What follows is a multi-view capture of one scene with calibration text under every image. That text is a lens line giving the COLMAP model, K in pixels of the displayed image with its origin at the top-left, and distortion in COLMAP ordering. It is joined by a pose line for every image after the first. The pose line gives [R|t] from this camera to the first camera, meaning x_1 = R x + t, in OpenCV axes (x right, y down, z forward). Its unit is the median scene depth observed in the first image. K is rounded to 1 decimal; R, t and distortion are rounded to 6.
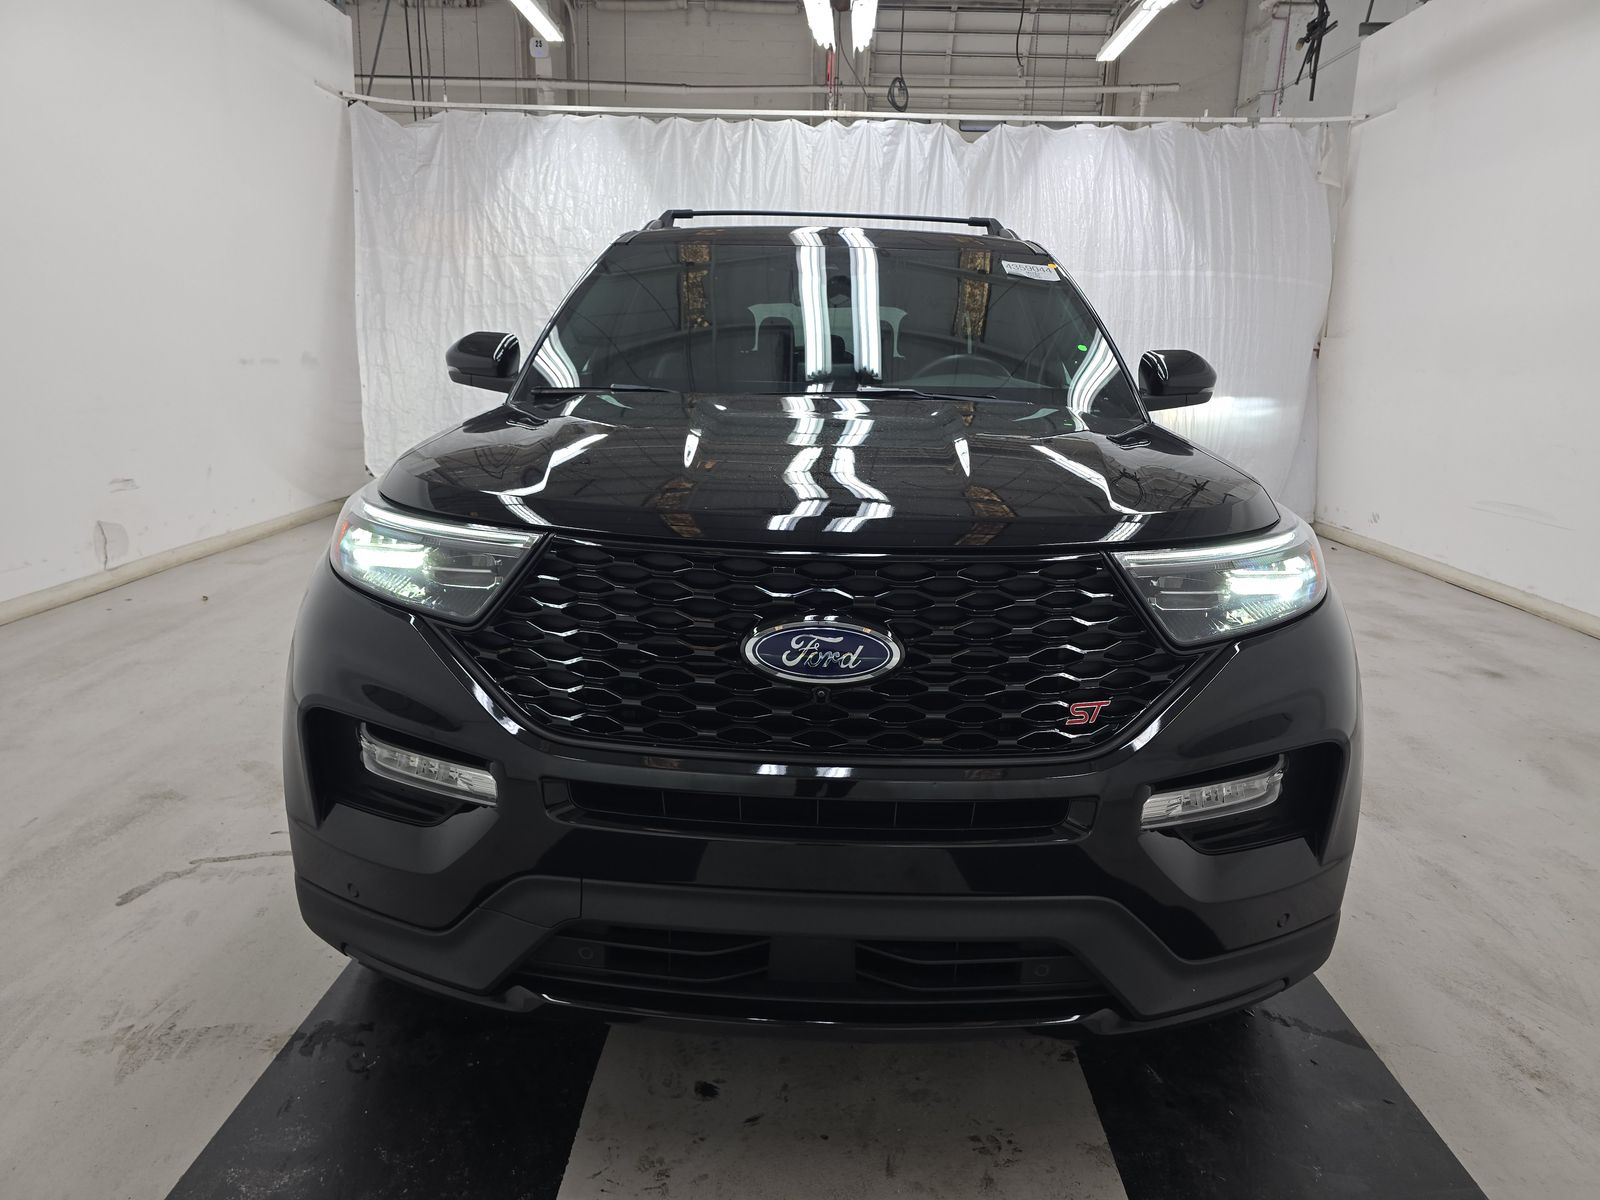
lens RADIAL K [[1092.5, 0, 811.5], [0, 1092.5, 590.2], [0, 0, 1]] dist [0.056579, -0.046378]
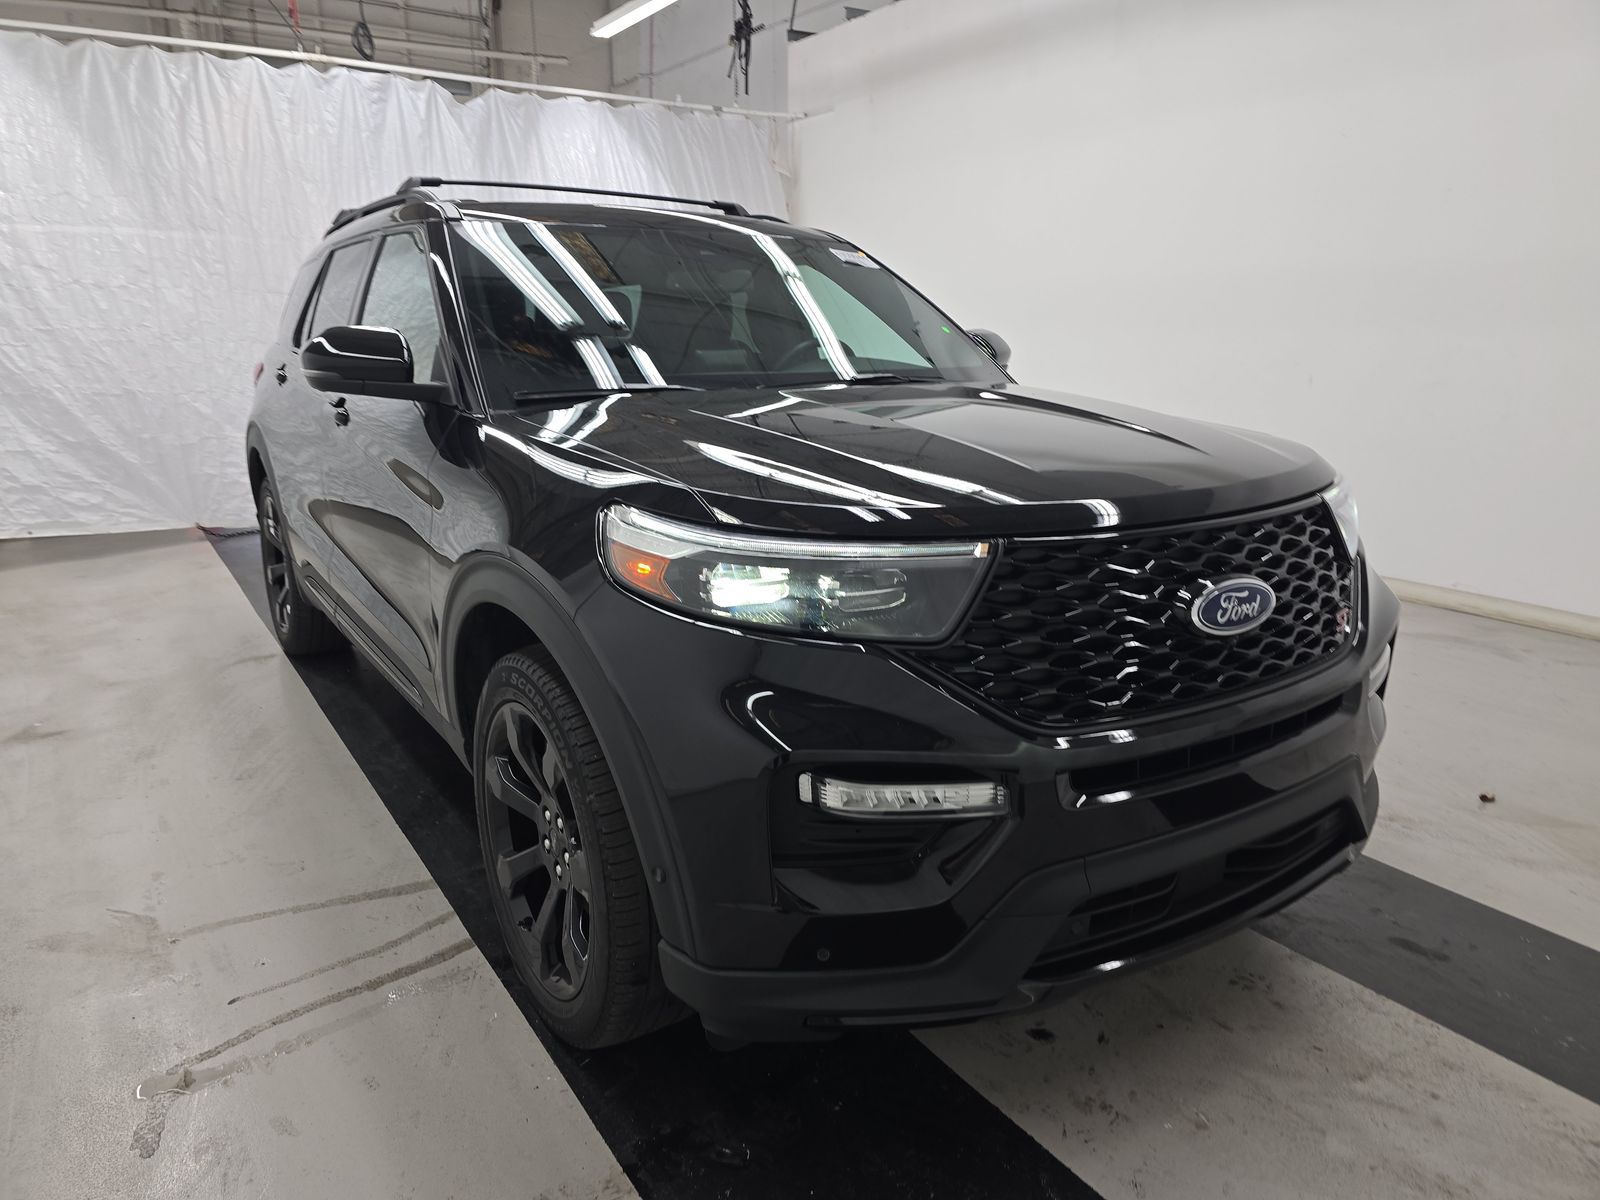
lens RADIAL K [[1092.5, 0, 811.4], [0, 1092.5, 606.8], [0, 0, 1]] dist [0.056579, -0.046378]
pose [[0.808458, -0.173668, 0.562347, -0.222050], [0.149912, 0.984723, 0.088588, -0.025075], [-0.569141, 0.012683, 0.822142, 0.063117]]
